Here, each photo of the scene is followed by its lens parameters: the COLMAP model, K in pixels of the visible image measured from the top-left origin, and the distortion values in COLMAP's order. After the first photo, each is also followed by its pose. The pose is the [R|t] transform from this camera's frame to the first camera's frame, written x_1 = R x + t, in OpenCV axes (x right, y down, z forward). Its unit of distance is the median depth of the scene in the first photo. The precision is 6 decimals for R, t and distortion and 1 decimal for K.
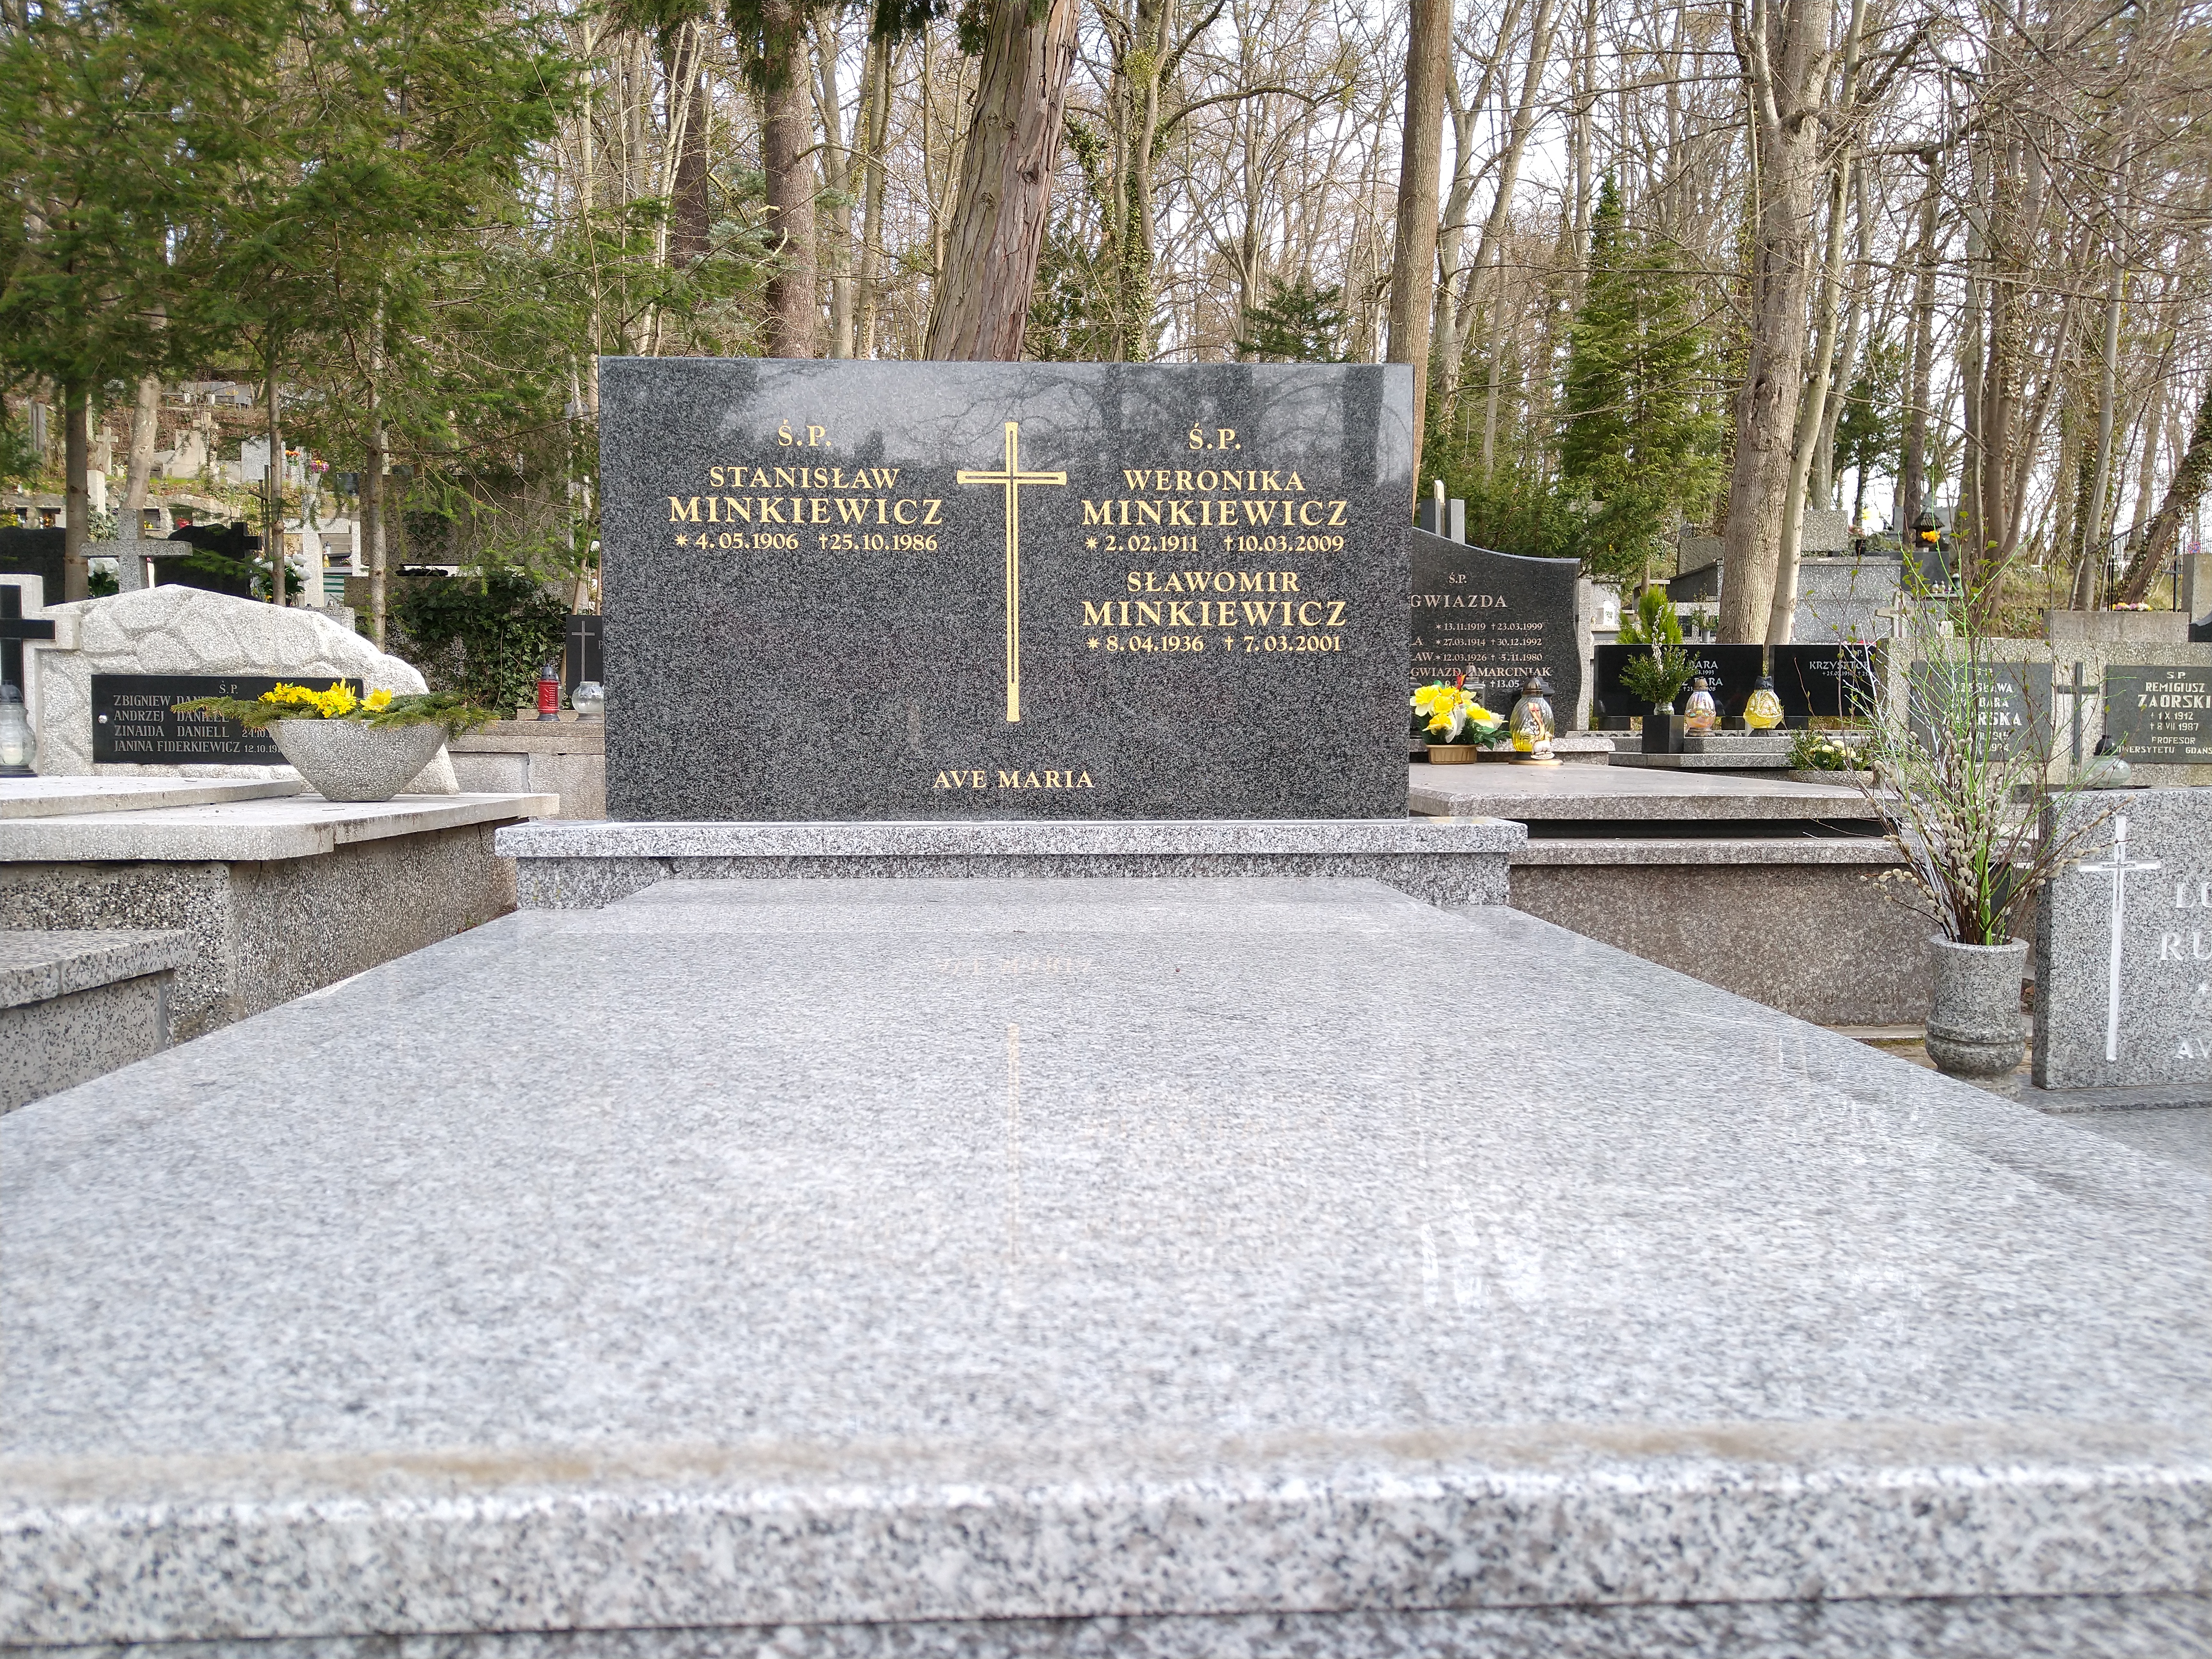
lens RADIAL K [[1643.7, 0, 1077.9], [0, 1643.7, 827.1], [0, 0, 1]] dist [0.117800, -0.252765]
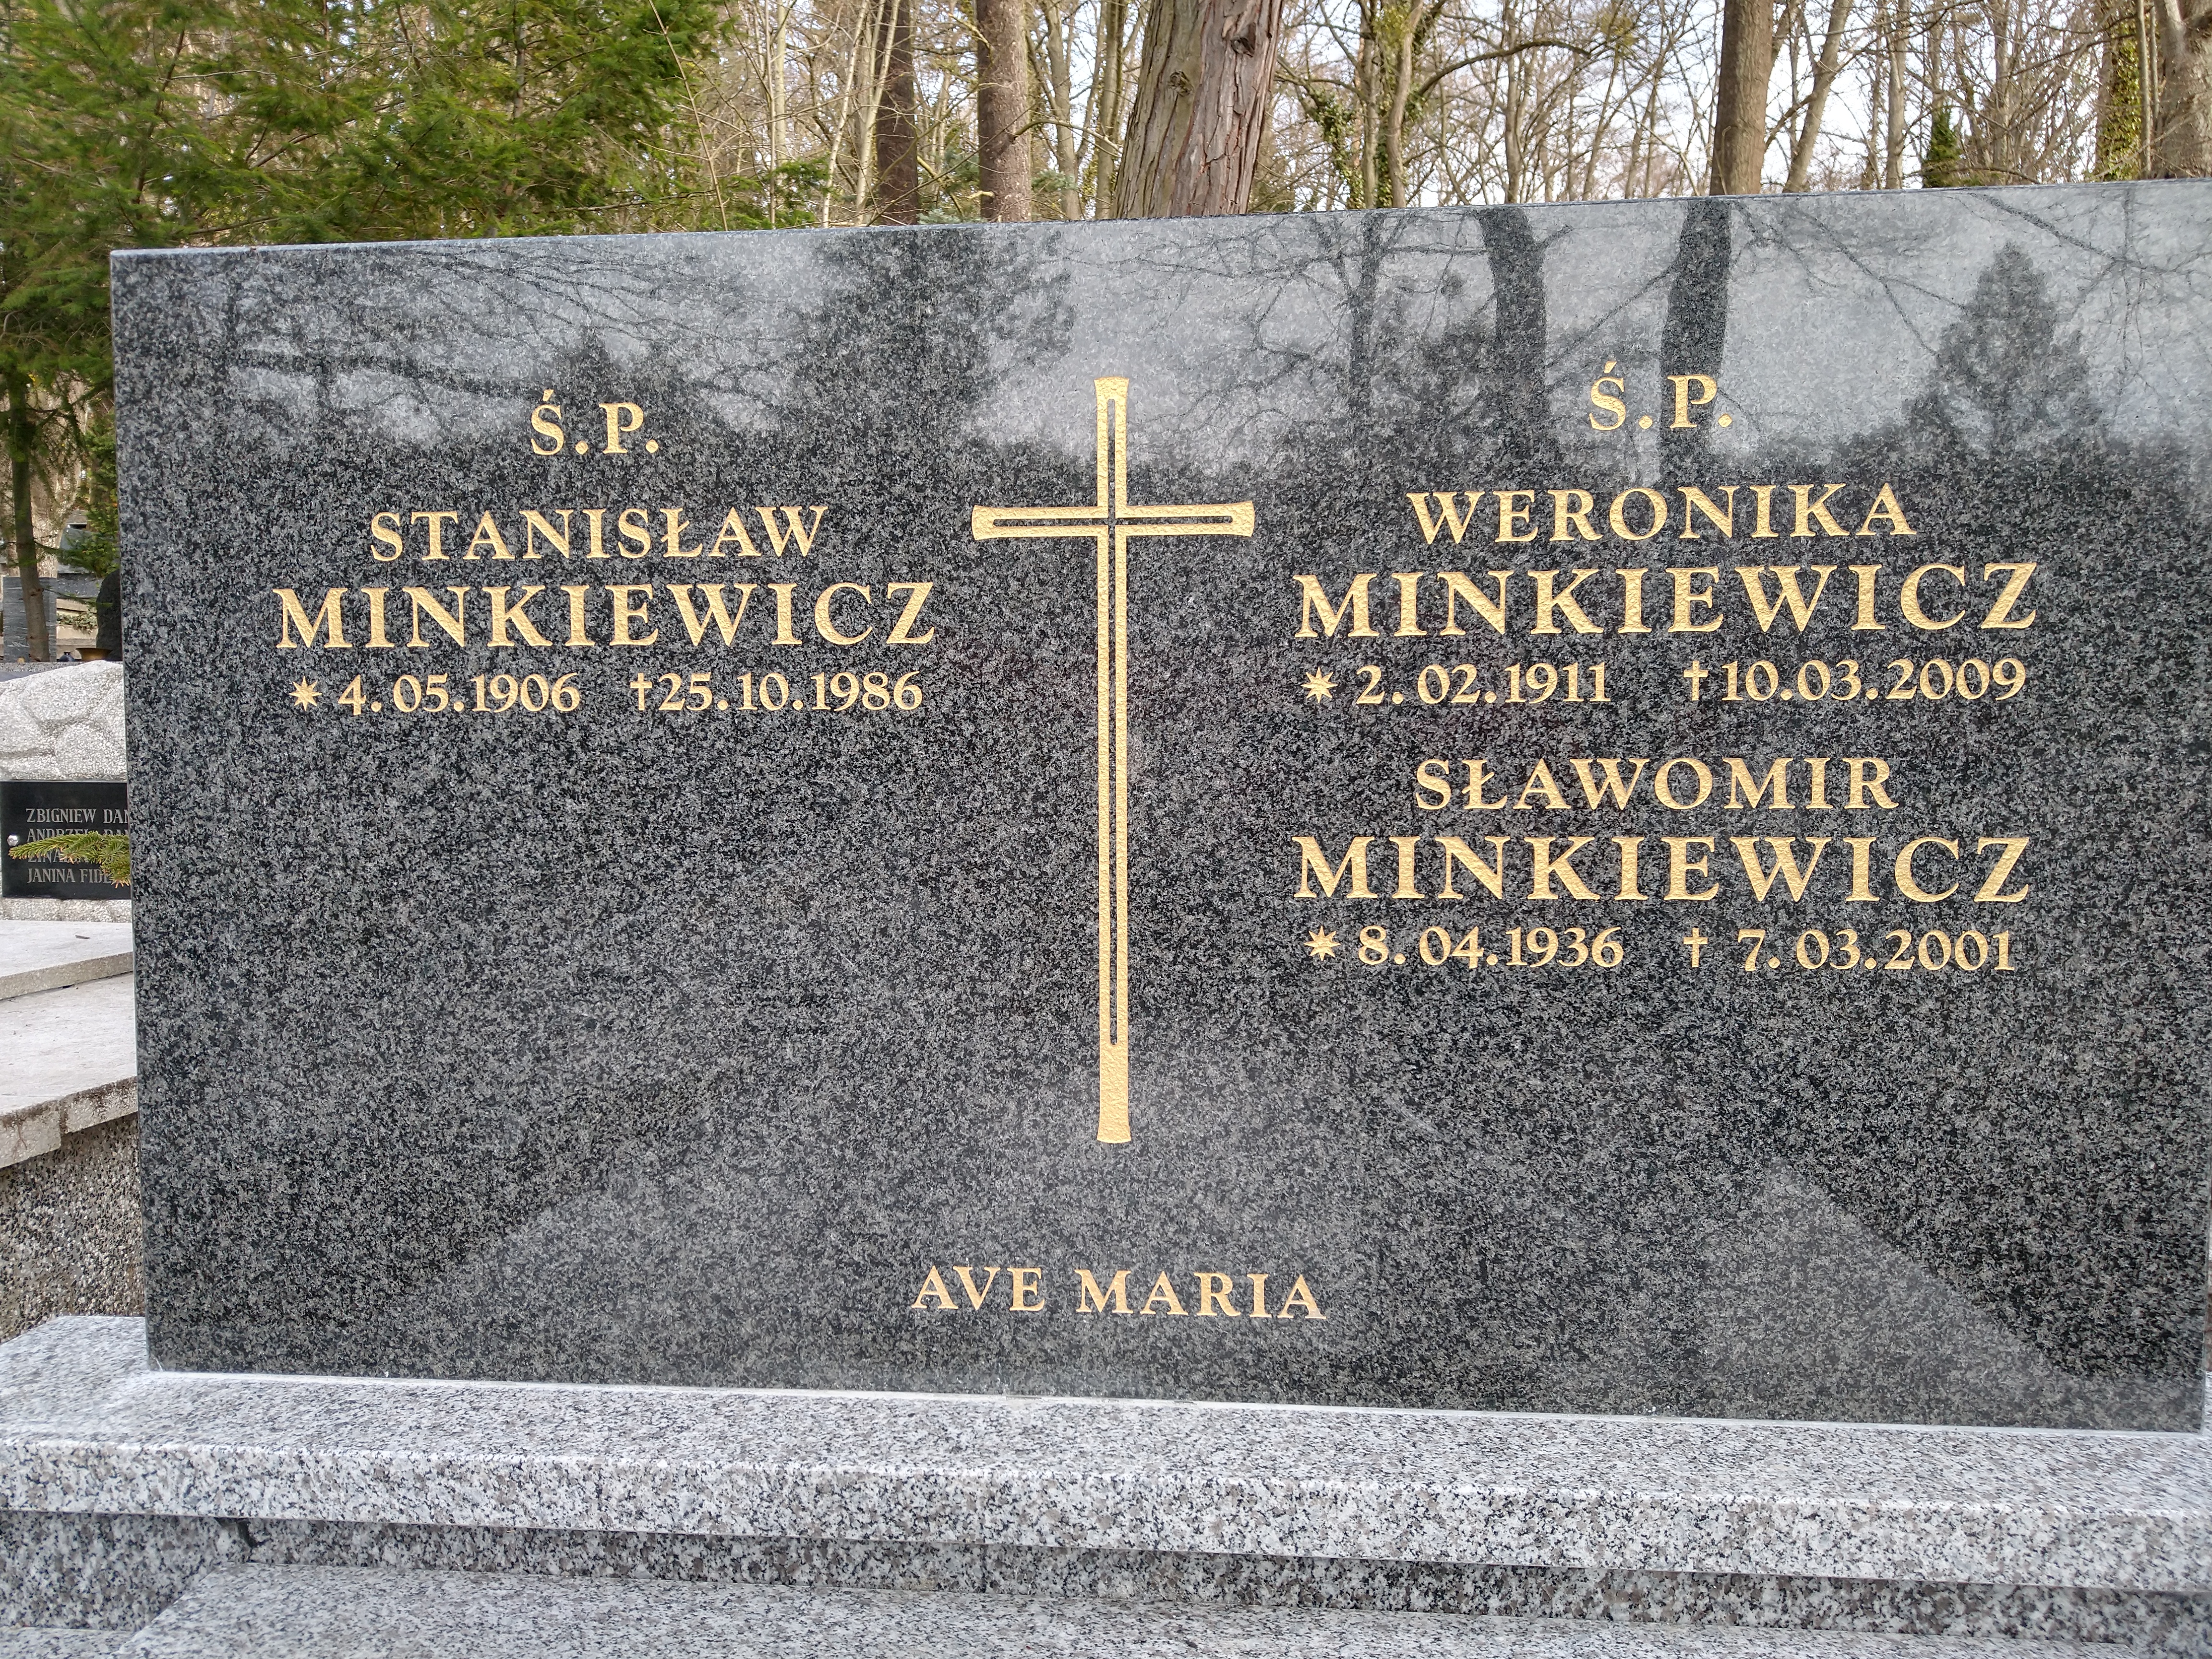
lens RADIAL K [[1643.7, 0, 1077.9], [0, 1643.7, 827.1], [0, 0, 1]] dist [0.117800, -0.252765]
pose [[0.989451, 0.003778, -0.144821, 0.008346], [-0.003826, 0.999993, -0.000056, -0.138845], [0.144820, 0.000610, 0.989458, 0.611925]]
